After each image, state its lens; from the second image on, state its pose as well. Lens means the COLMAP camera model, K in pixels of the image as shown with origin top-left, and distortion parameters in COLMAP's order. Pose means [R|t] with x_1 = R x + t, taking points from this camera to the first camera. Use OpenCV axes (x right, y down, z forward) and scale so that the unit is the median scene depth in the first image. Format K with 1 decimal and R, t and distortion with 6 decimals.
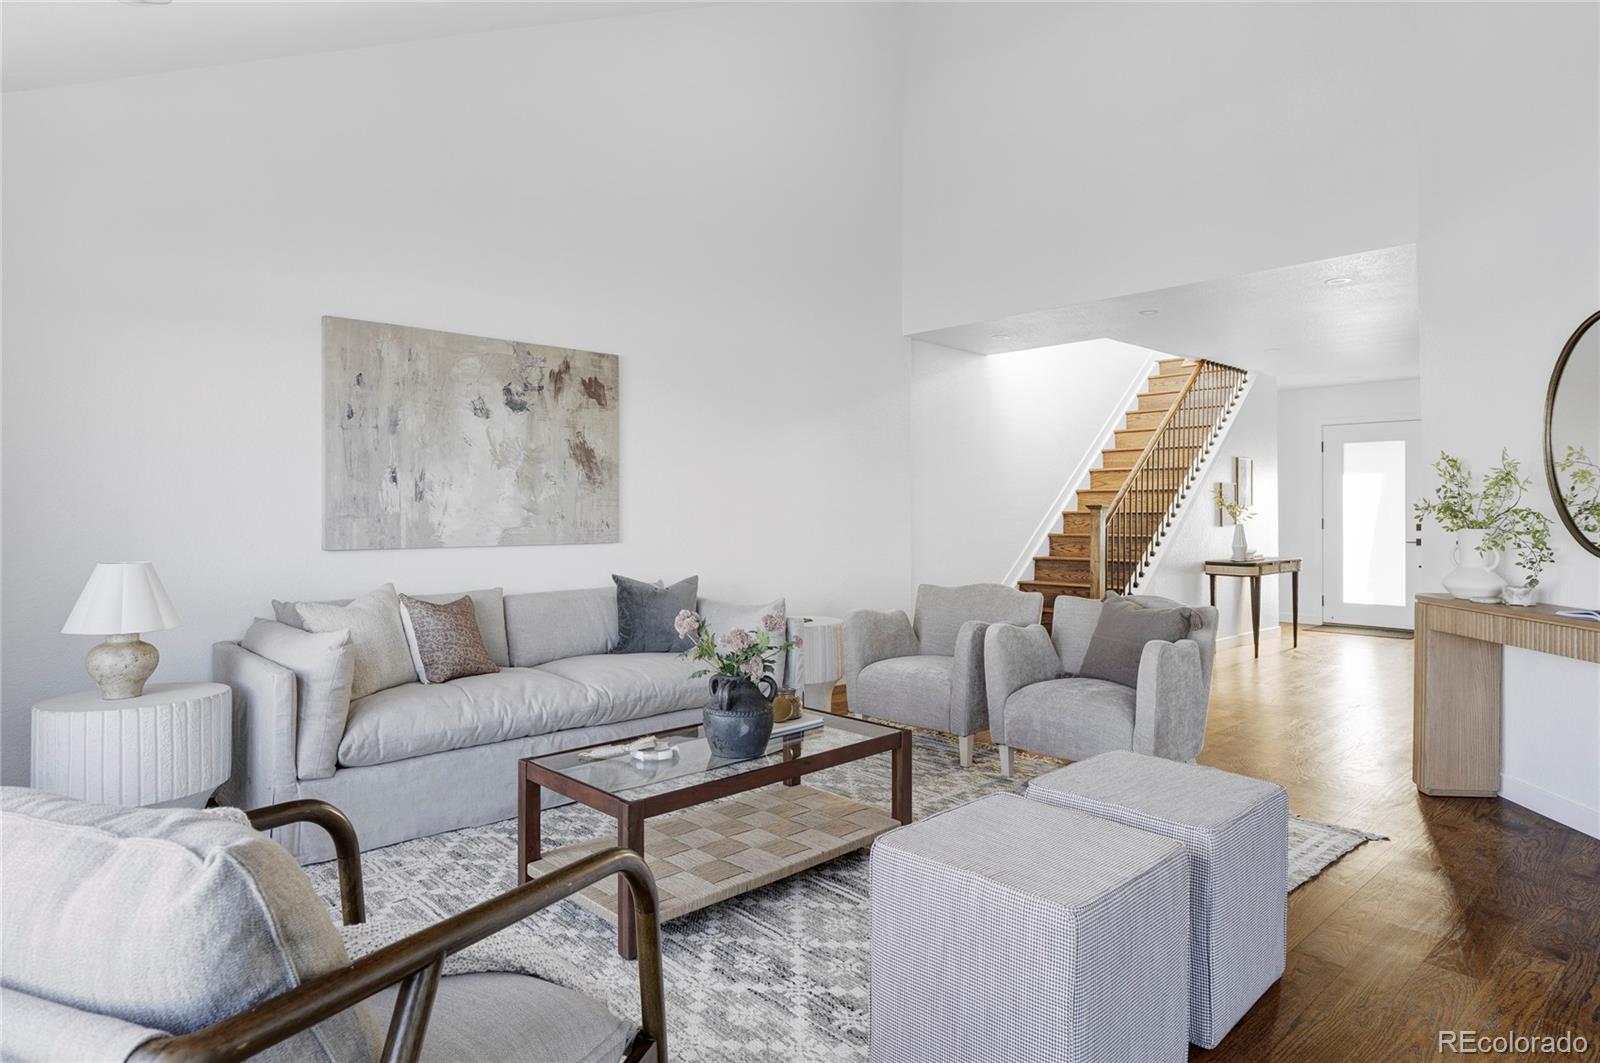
lens RADIAL K [[920.8, 0, 819.1], [0, 920.8, 504.1], [0, 0, 1]] dist [-0.001029, 0.000710]
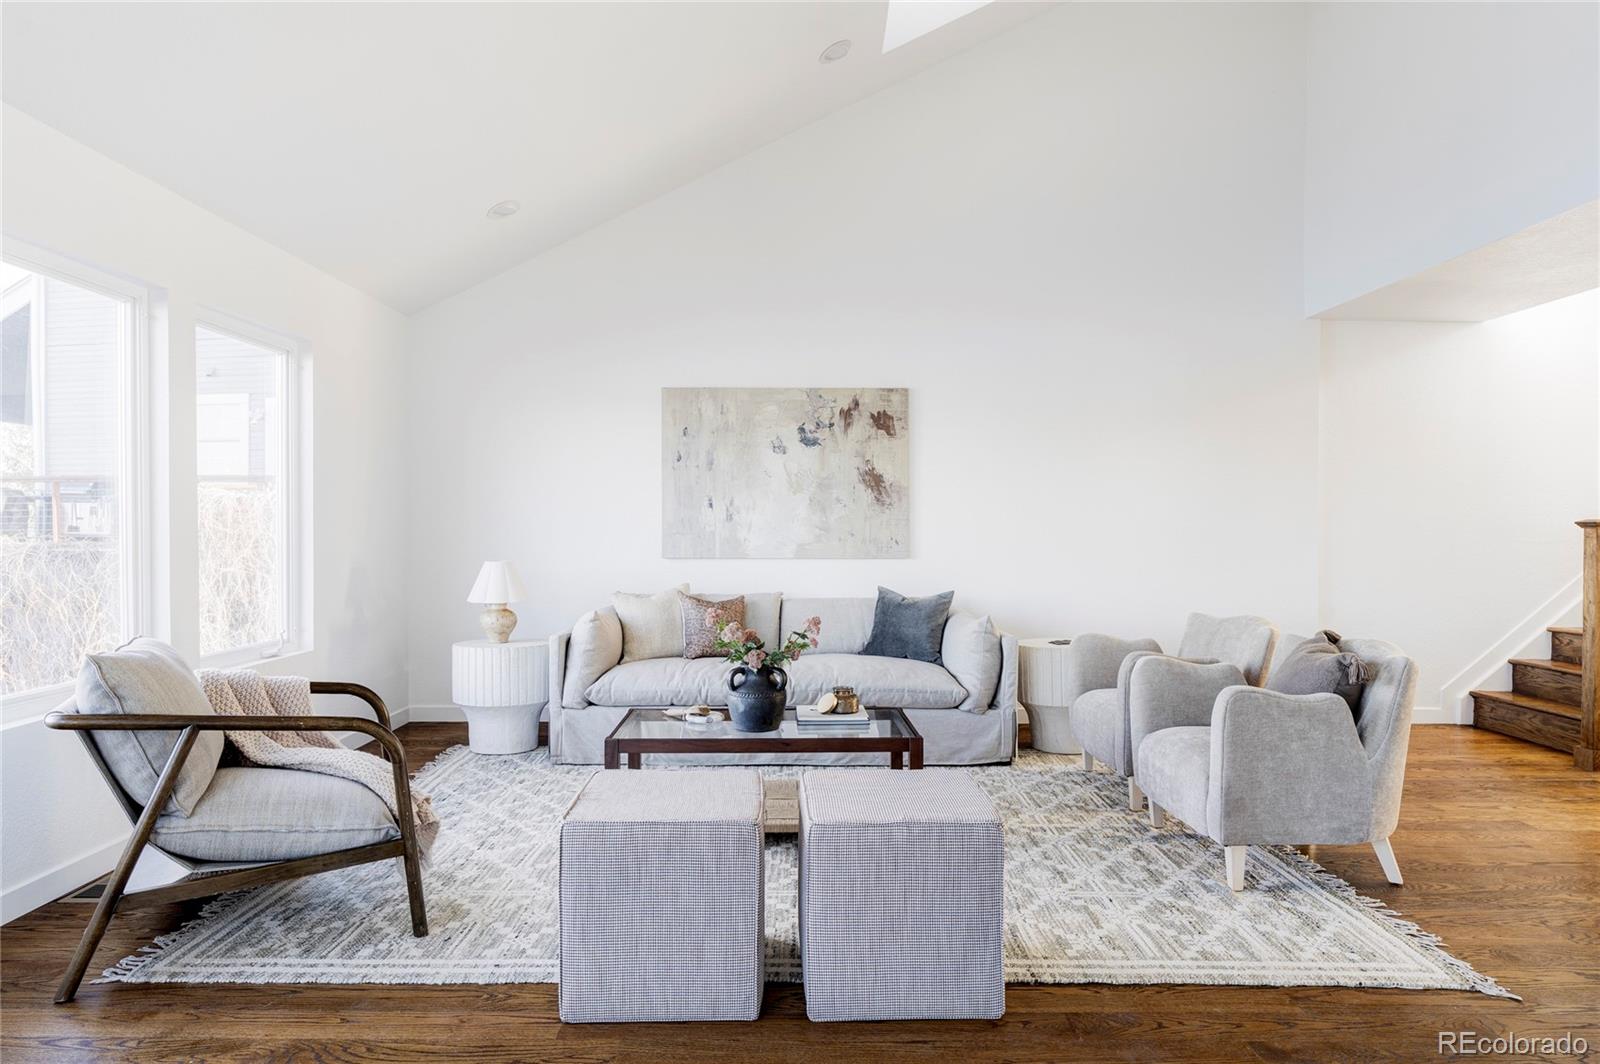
lens RADIAL K [[956.8, 0, 791.6], [0, 956.8, 538.7], [0, 0, 1]] dist [0.001392, -0.000909]
pose [[0.725275, 0.003481, -0.688451, 0.507541], [0.004701, 0.999939, 0.010009, 0.006592], [0.688443, -0.010495, 0.725214, 0.080429]]
